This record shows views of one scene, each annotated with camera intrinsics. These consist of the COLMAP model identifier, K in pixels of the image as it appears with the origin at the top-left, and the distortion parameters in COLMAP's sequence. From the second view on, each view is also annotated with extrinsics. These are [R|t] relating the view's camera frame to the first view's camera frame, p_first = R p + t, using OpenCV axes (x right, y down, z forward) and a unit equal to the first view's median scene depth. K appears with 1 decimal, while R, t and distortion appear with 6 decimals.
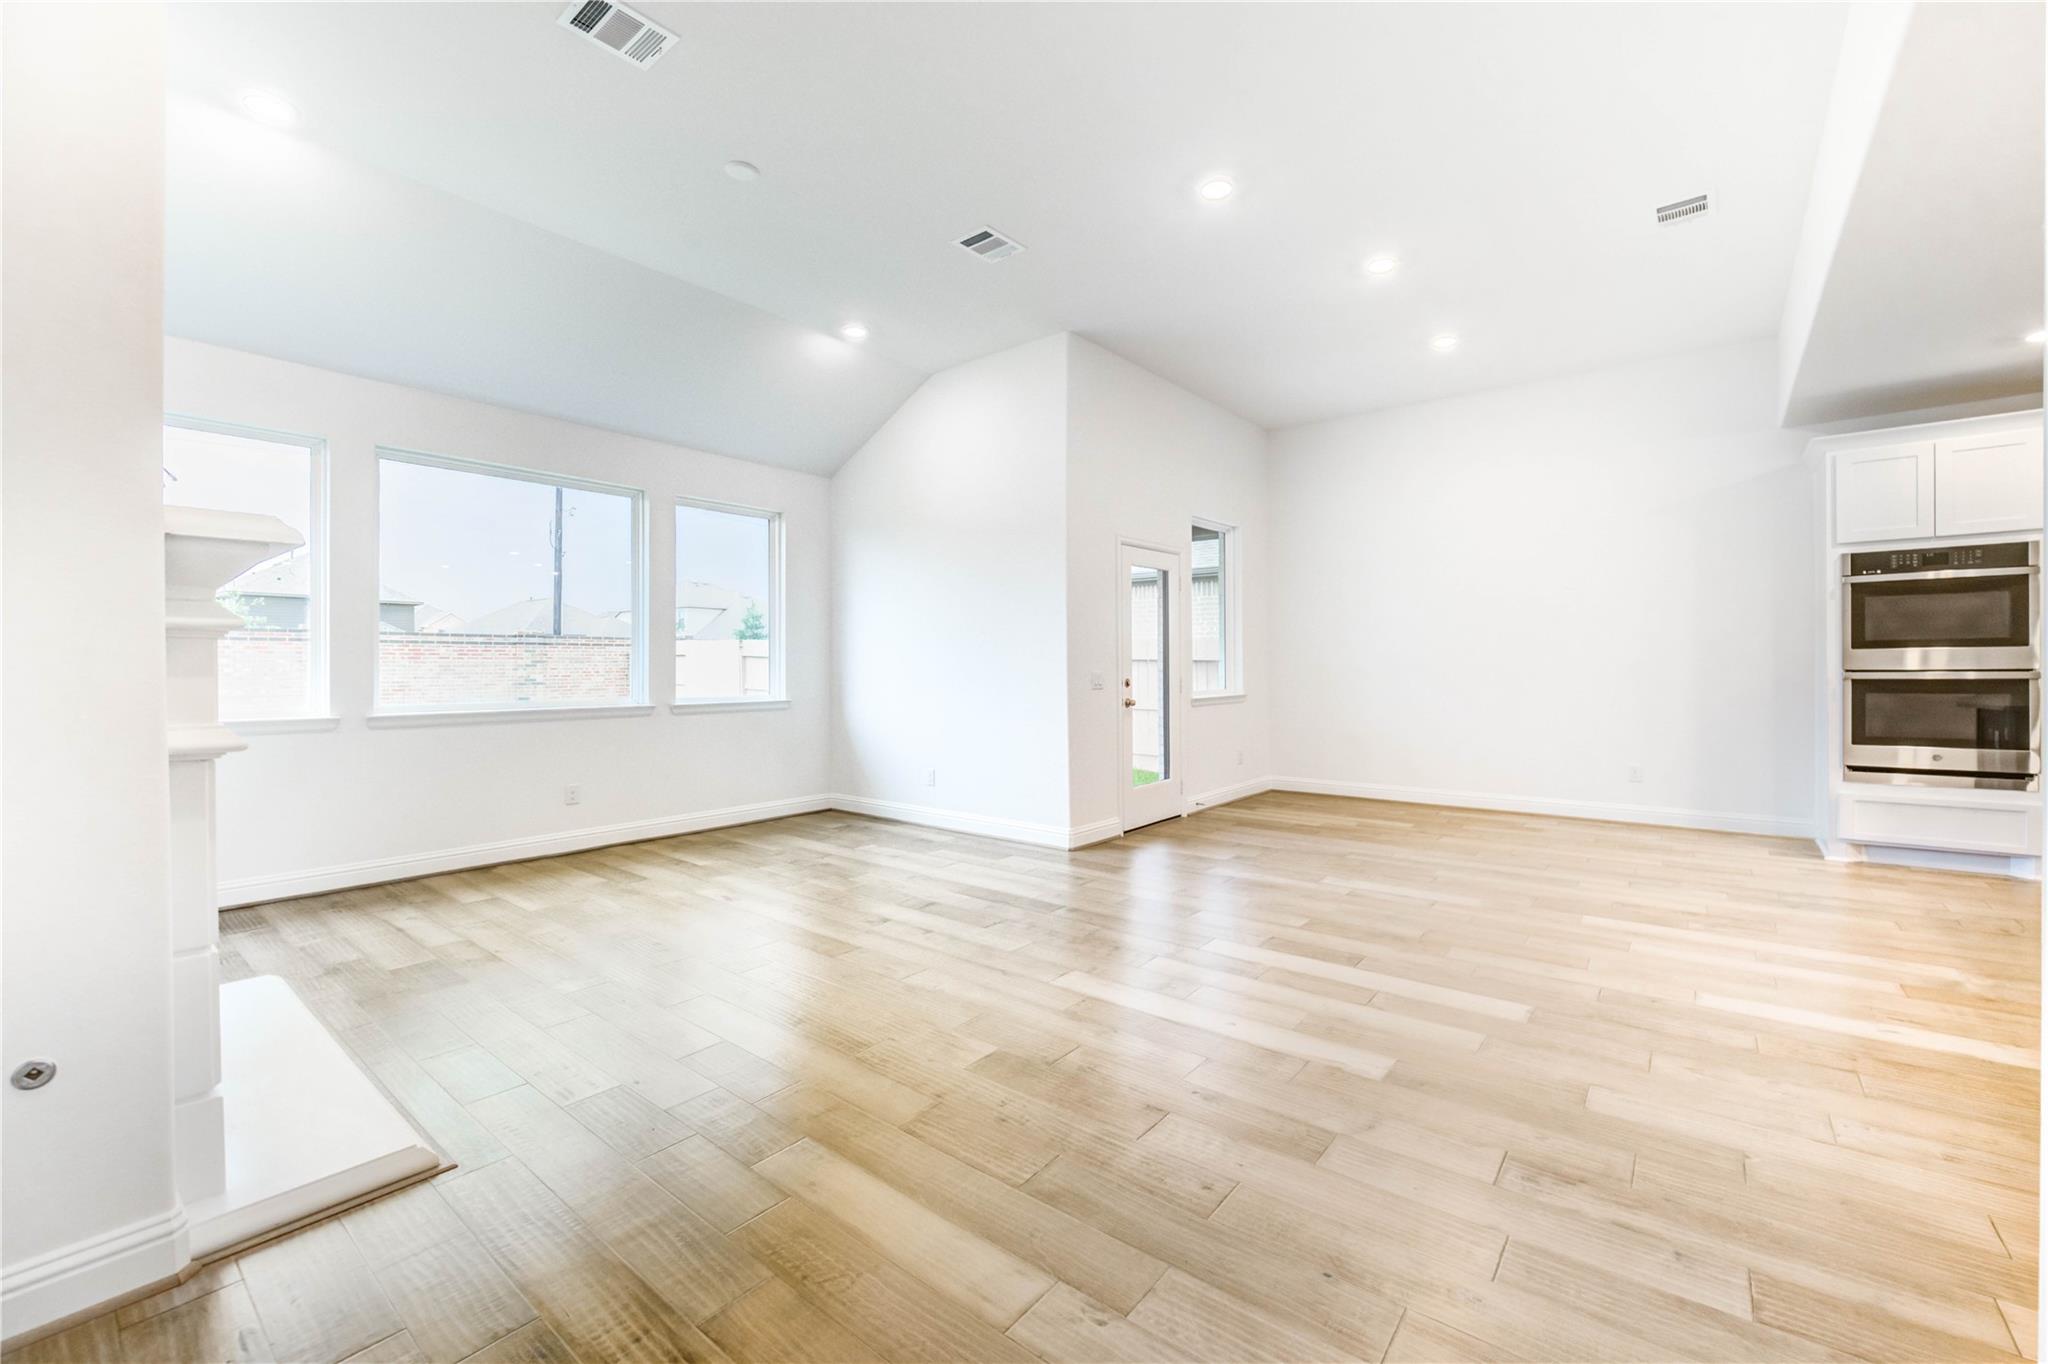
lens RADIAL K [[836.4, 0, 1035.8], [0, 836.4, 664.7], [0, 0, 1]] dist [-0.007994, -0.002006]
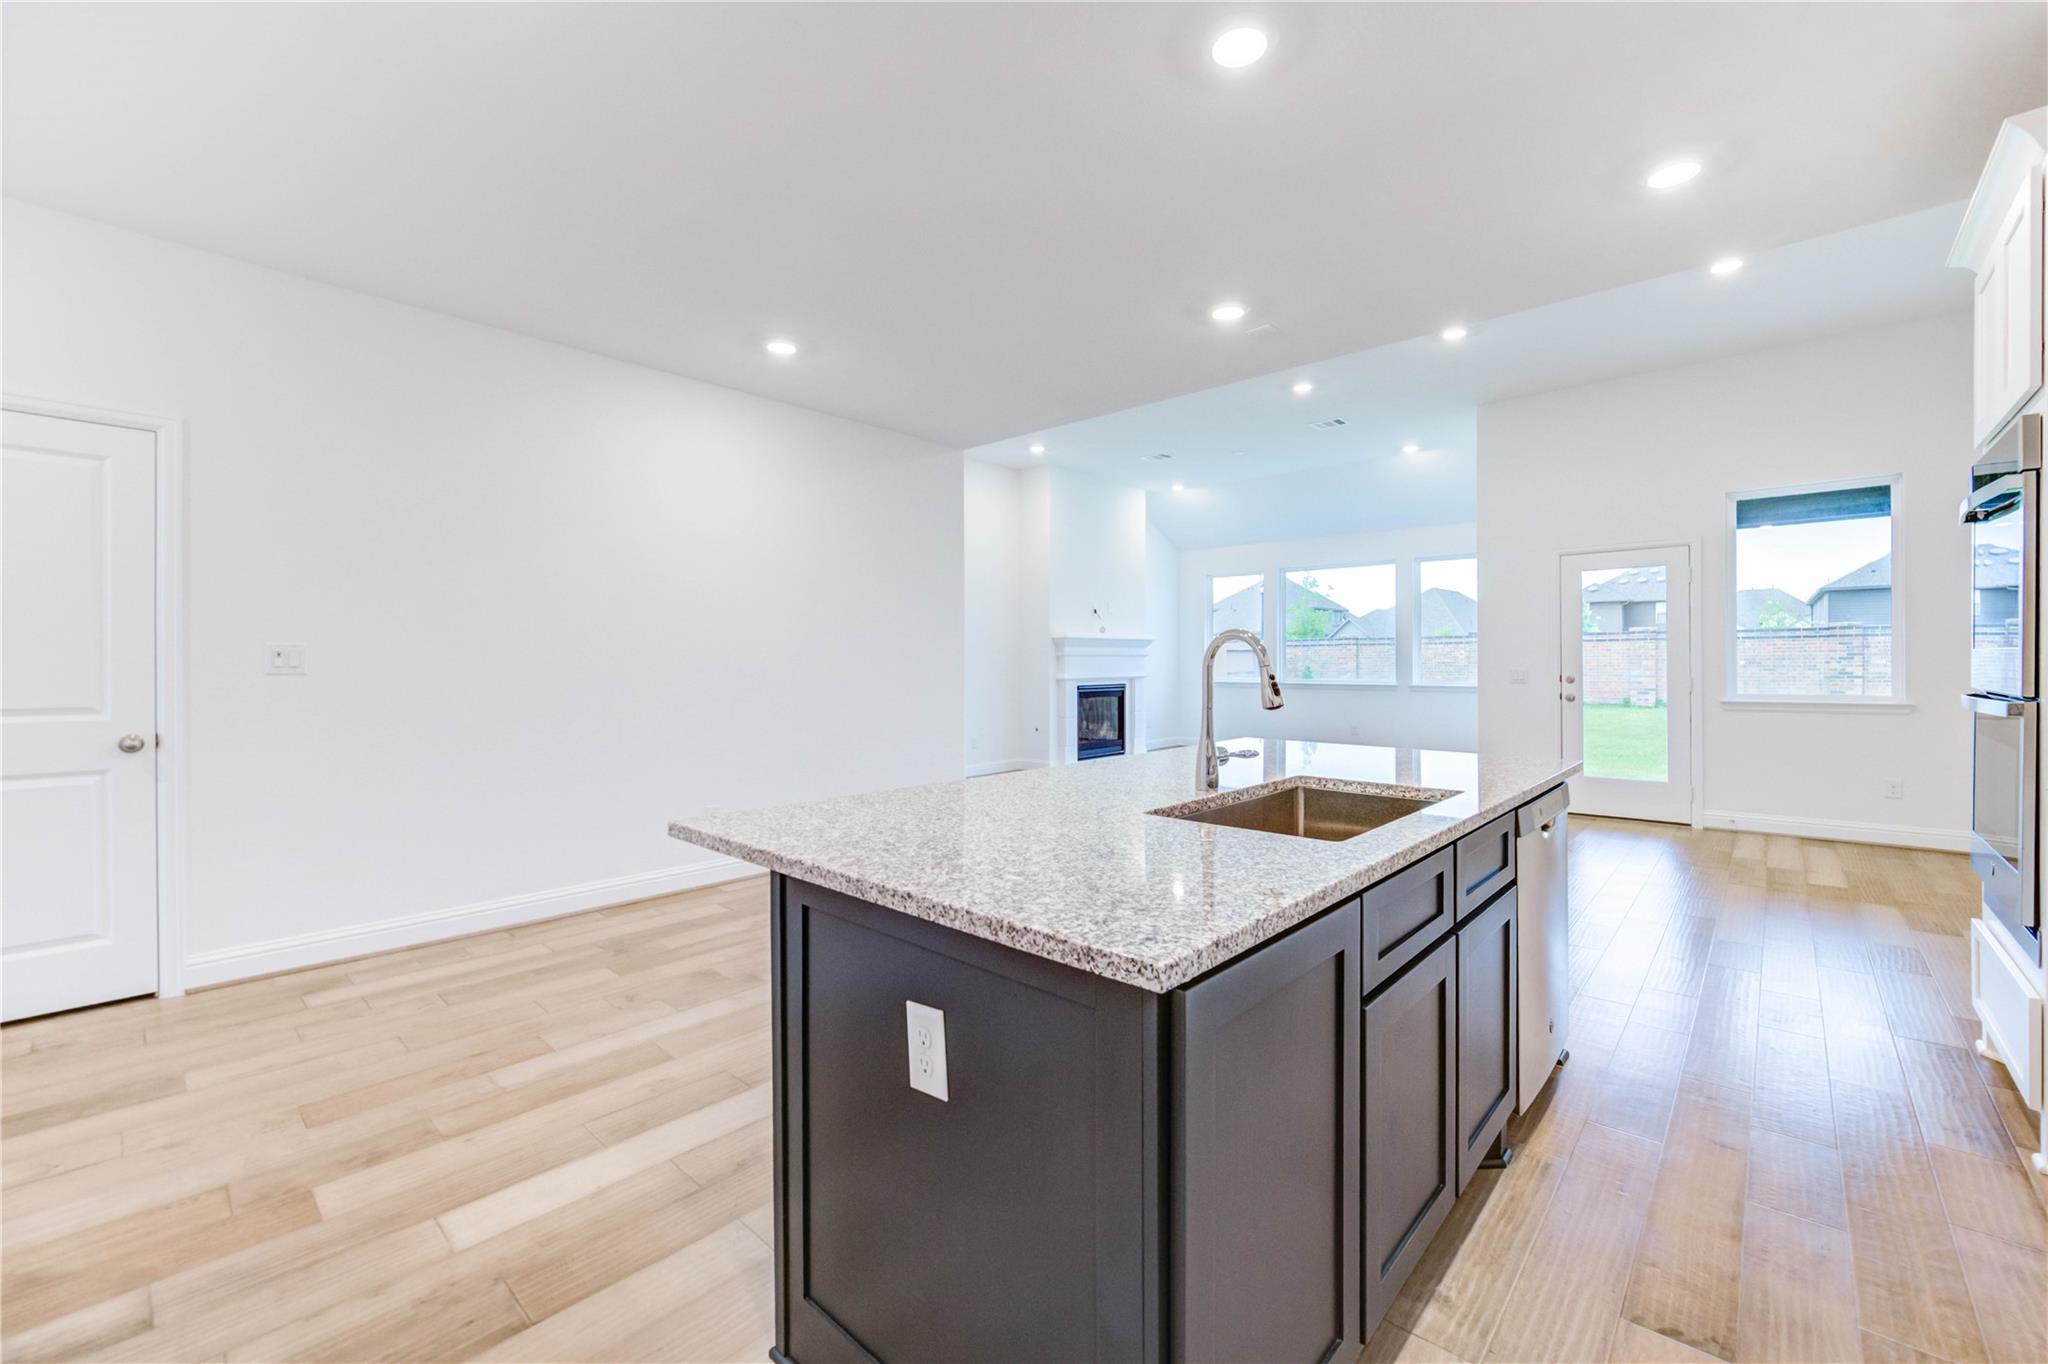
lens RADIAL K [[836.4, 0, 1041.6], [0, 836.4, 662.5], [0, 0, 1]] dist [-0.007994, -0.002006]
pose [[-0.059055, 0.005235, -0.998241, 1.628053], [0.005139, 0.999975, 0.004940, -0.013425], [0.998242, -0.004838, -0.059080, 0.461964]]
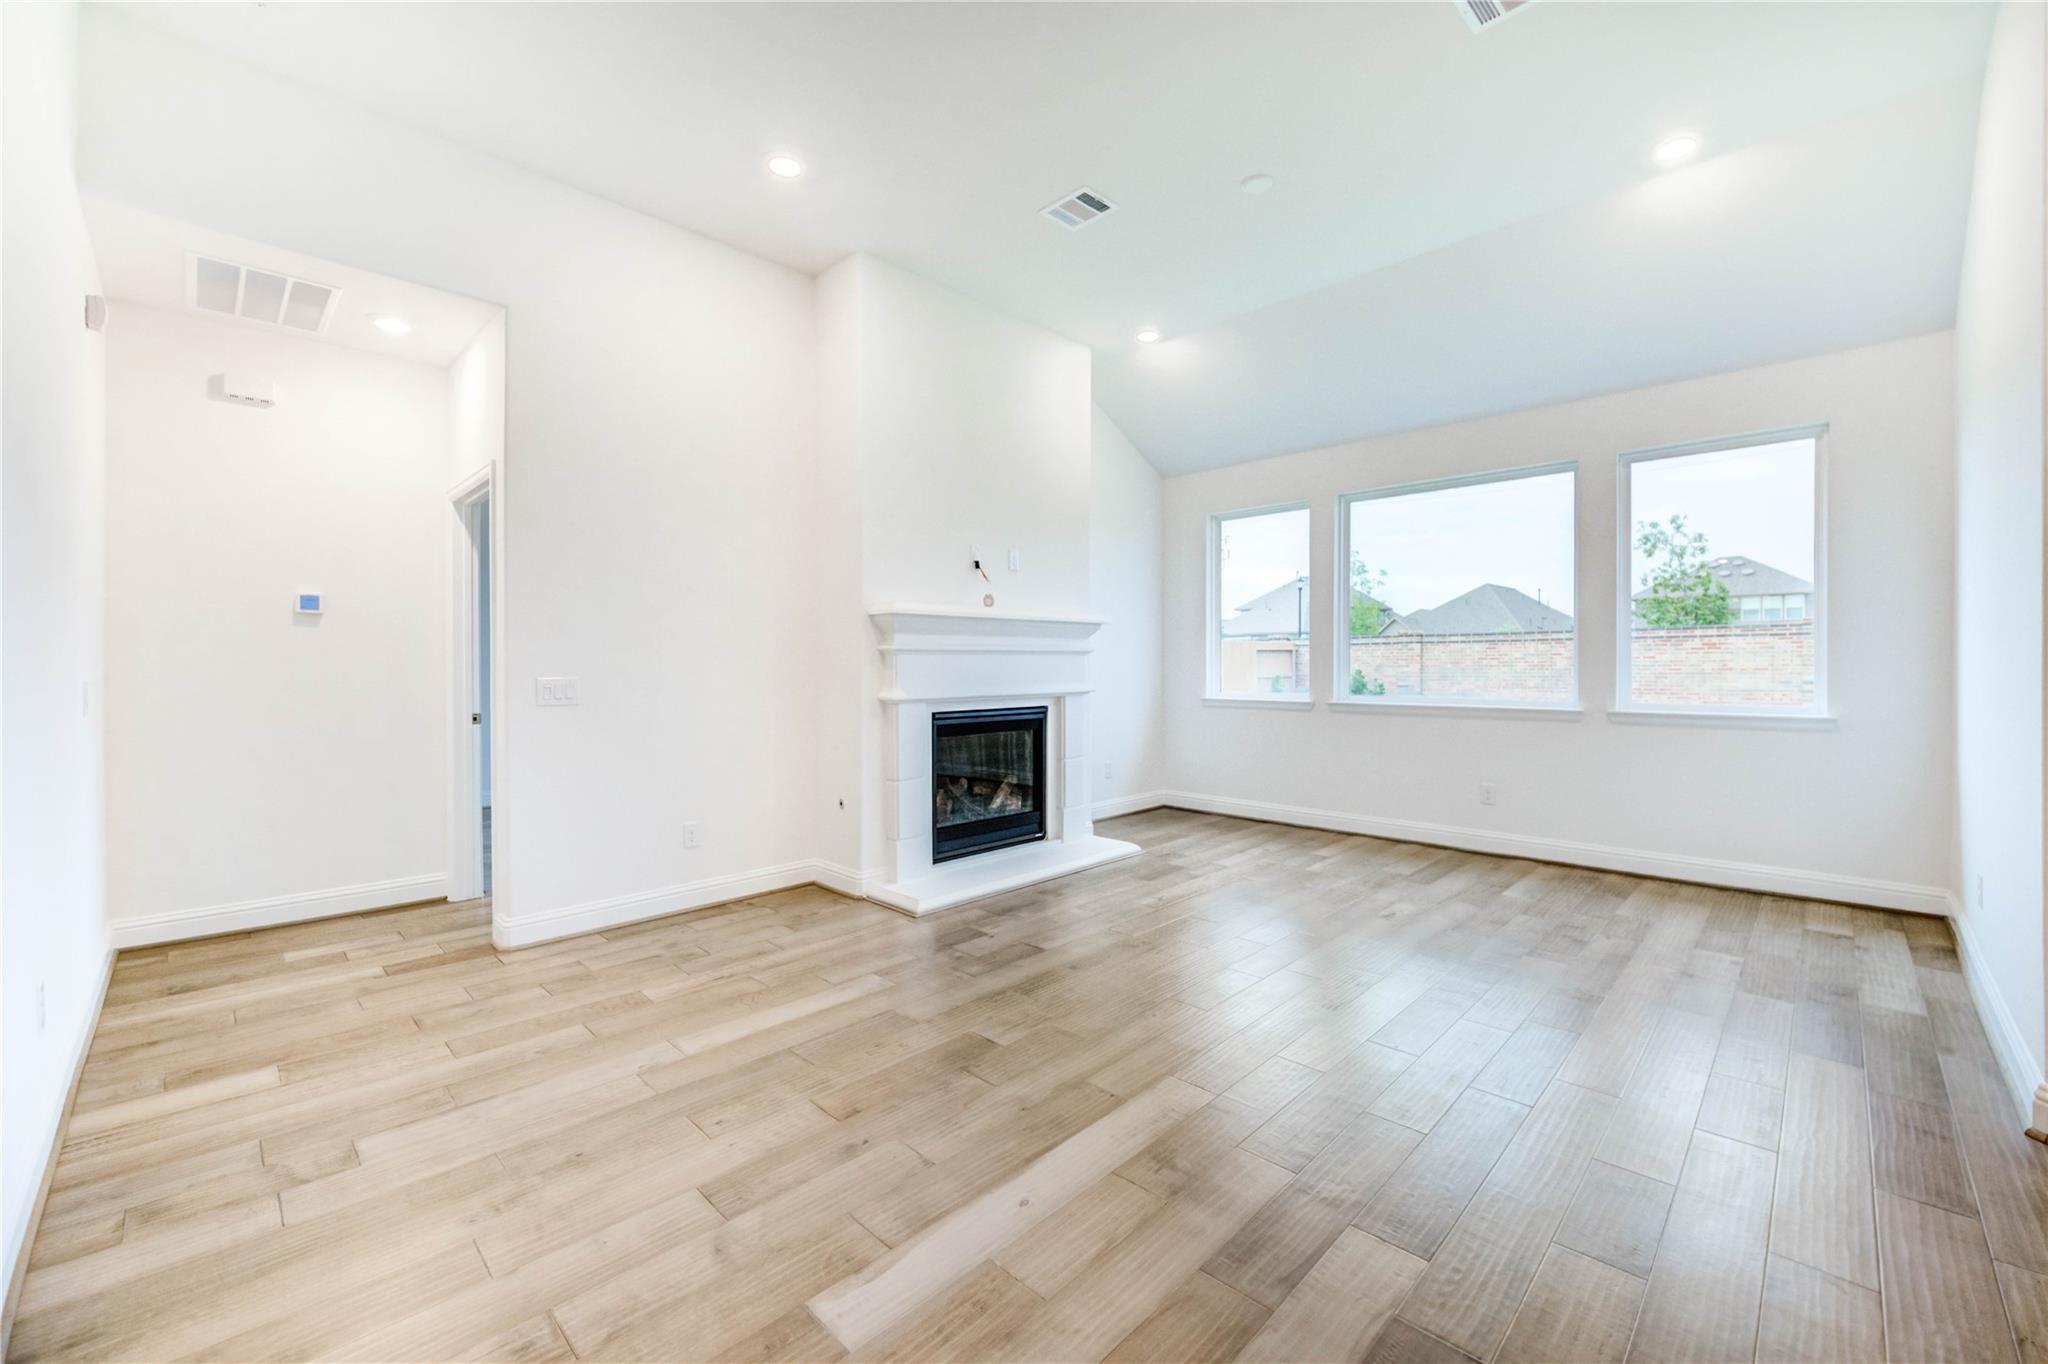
lens RADIAL K [[836.4, 0, 1047.2], [0, 836.4, 676.6], [0, 0, 1]] dist [-0.007994, -0.002006]
pose [[-0.093269, 0.019106, -0.995458, 0.556600], [0.006092, 0.999808, 0.018619, -0.007611], [0.995622, -0.004328, -0.093368, 0.663481]]
